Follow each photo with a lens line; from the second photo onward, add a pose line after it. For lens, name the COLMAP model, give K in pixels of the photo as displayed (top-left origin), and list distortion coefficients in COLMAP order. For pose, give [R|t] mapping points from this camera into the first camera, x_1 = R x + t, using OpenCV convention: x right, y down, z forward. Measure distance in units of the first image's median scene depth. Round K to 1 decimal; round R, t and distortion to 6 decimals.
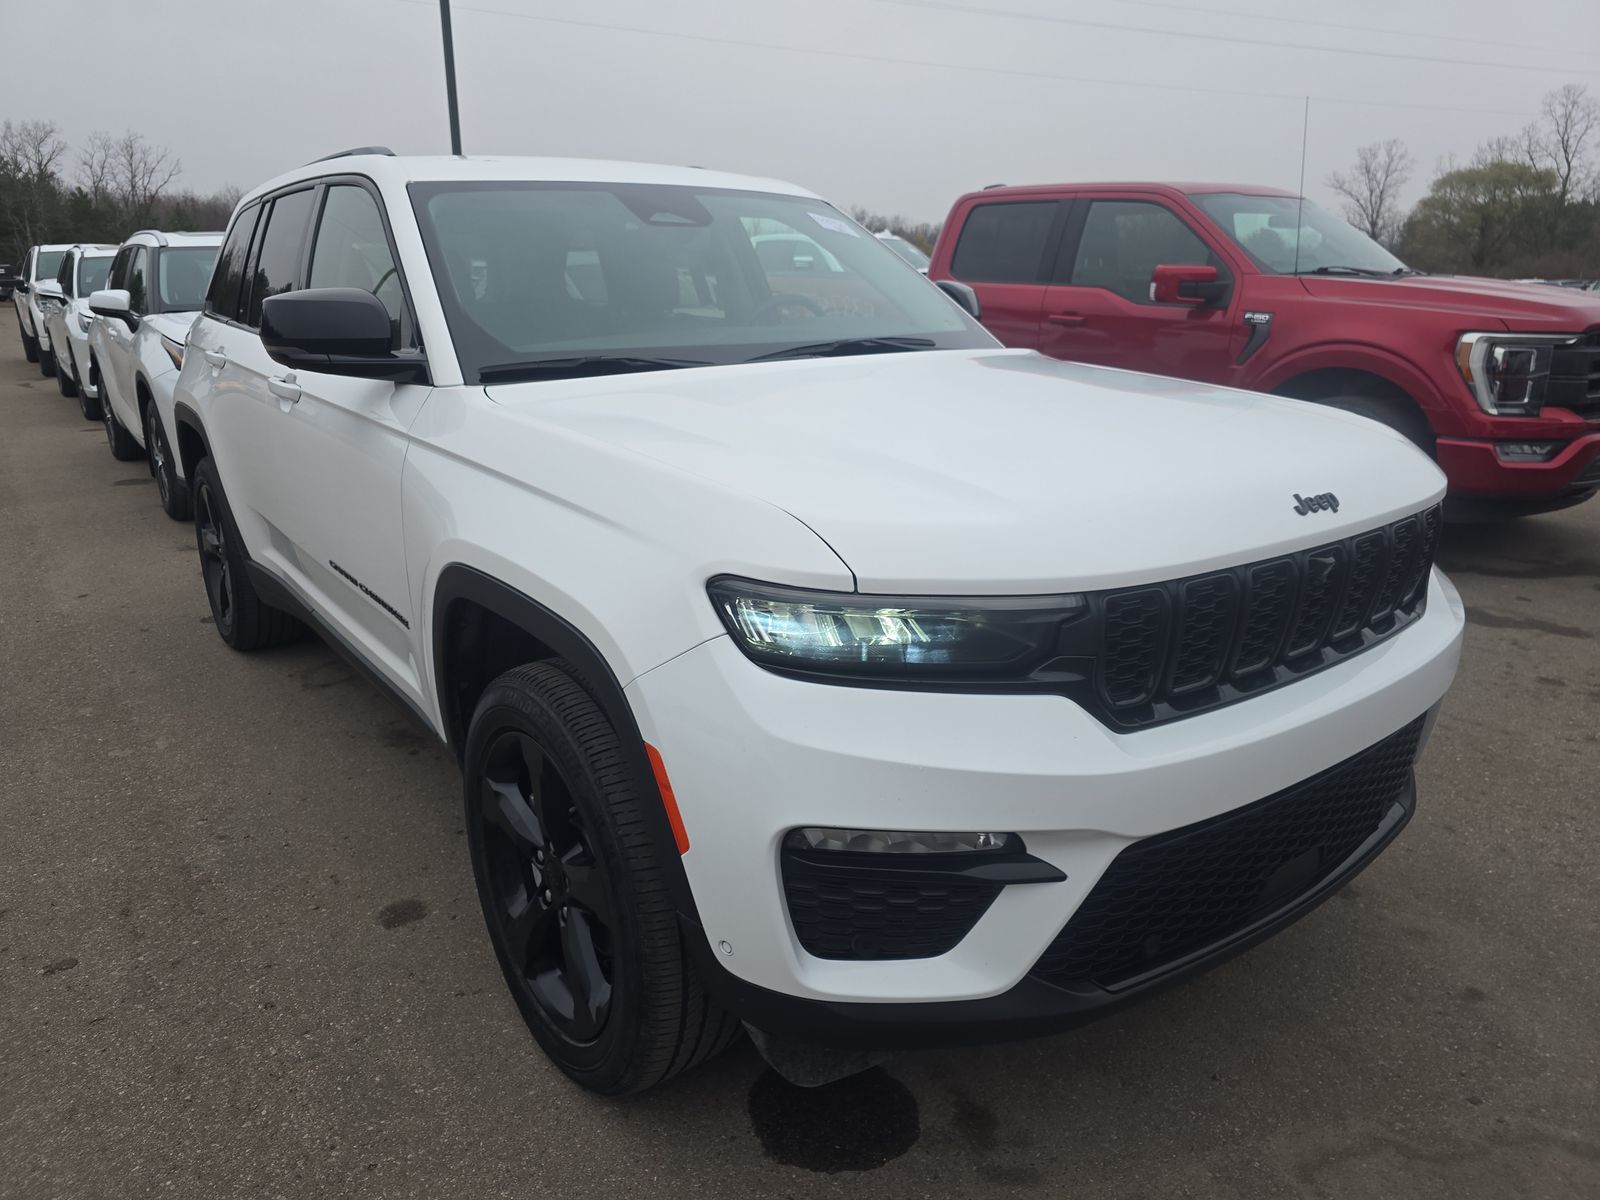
lens RADIAL K [[1066.3, 0, 796.3], [0, 1066.3, 597.1], [0, 0, 1]] dist [0.046959, -0.039731]
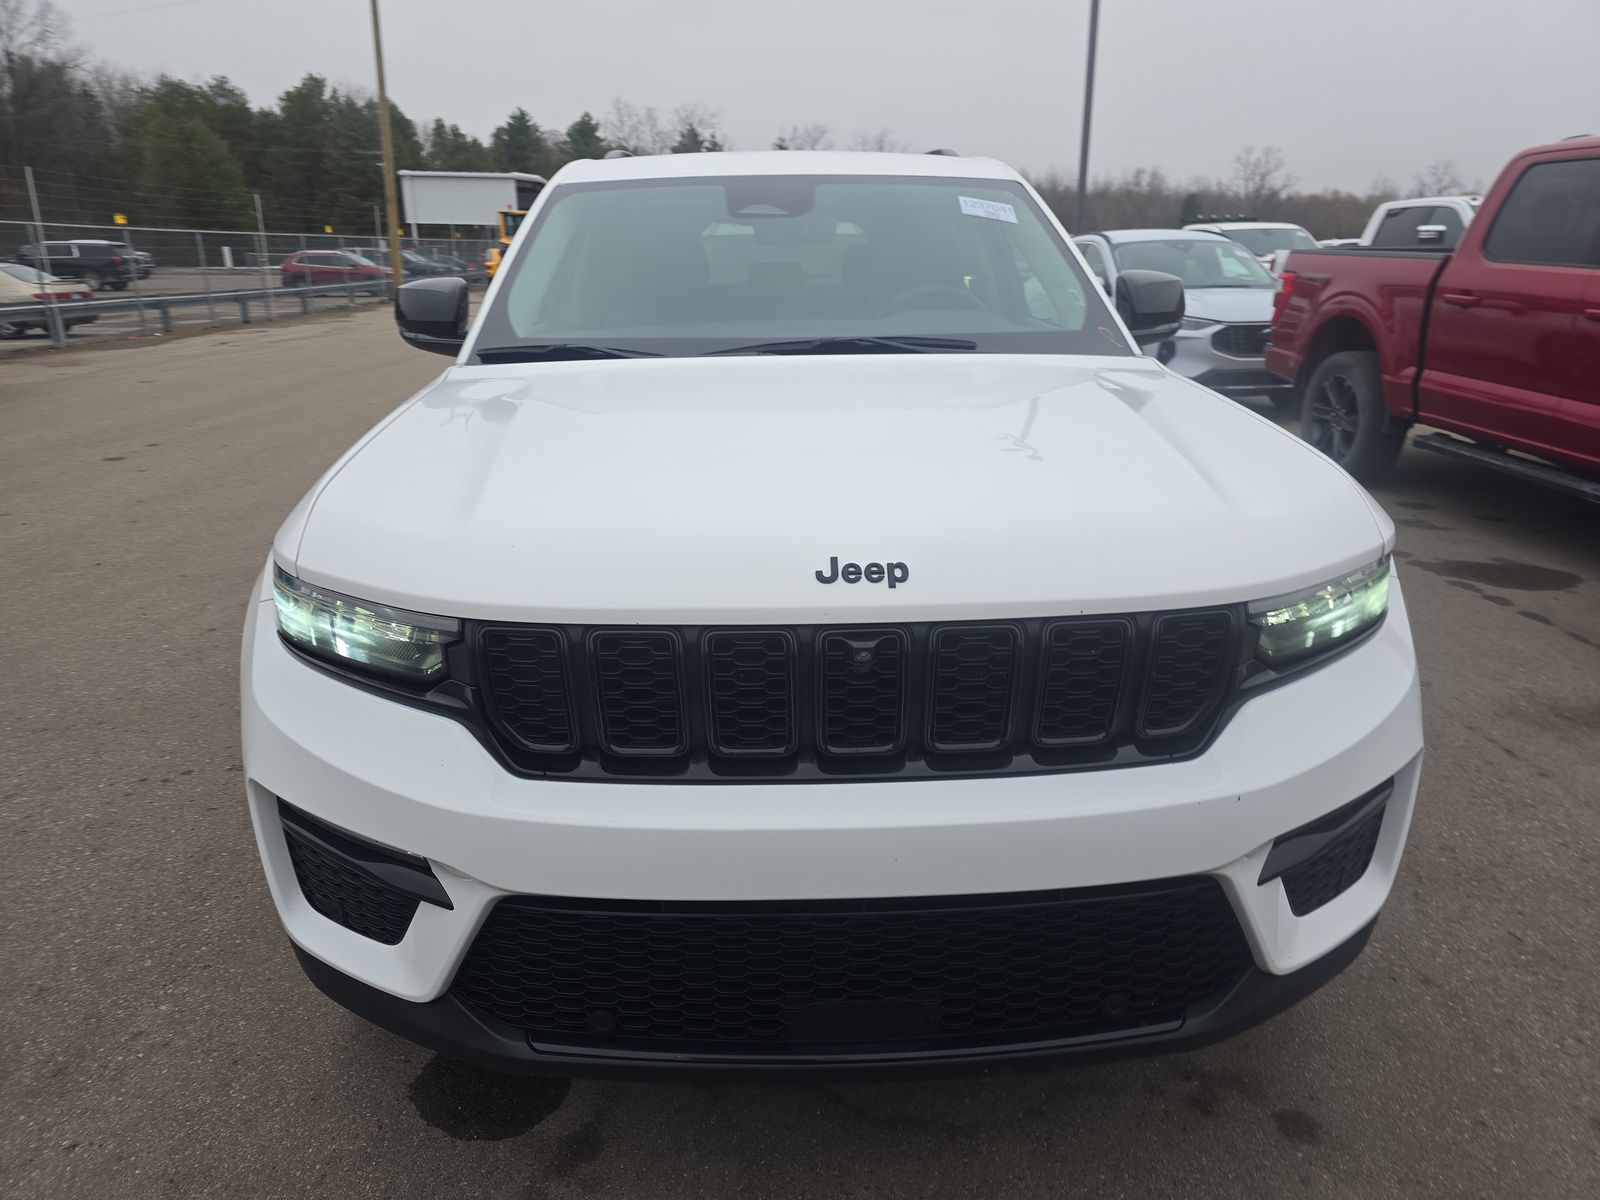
lens RADIAL K [[1066.3, 0, 796.3], [0, 1066.3, 597.1], [0, 0, 1]] dist [0.046959, -0.039731]
pose [[0.825772, 0.169880, -0.537812, 0.791517], [-0.158594, 0.985025, 0.067632, -0.104240], [0.541247, 0.029446, 0.840348, 0.278867]]
